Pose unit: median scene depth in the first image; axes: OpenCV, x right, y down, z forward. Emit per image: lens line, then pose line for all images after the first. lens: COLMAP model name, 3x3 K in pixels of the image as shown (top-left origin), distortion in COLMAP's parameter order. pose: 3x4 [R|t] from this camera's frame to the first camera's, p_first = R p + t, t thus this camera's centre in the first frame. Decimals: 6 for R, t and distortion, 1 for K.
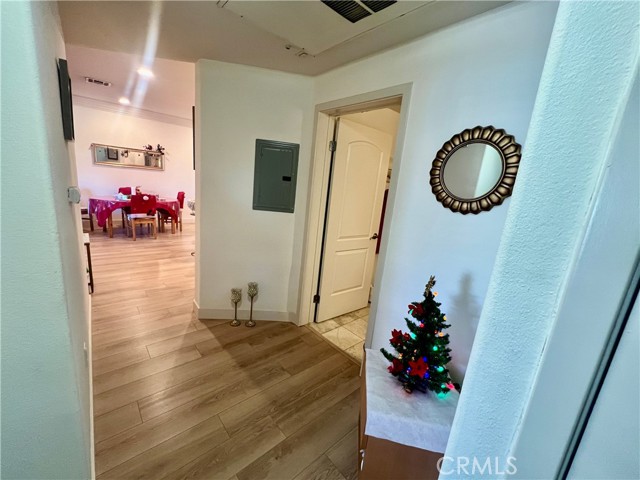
lens RADIAL K [[257.8, 0, 320.0], [0, 257.8, 240.0], [0, 0, 1]] dist [0.000001, -0.000024]
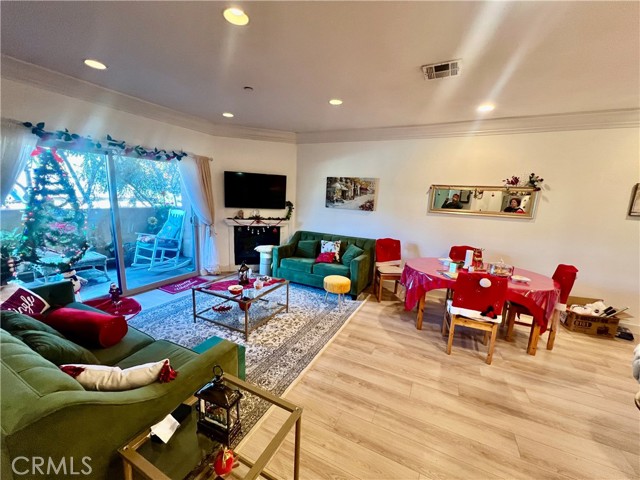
lens RADIAL K [[257.6, 0, 320.0], [0, 257.6, 240.0], [0, 0, 1]] dist [-0.002950, -0.000282]
pose [[0.360731, 0.069959, -0.930042, -0.281858], [-0.198225, 0.980152, -0.003156, -0.146845], [0.911362, 0.185496, 0.367439, 0.430726]]
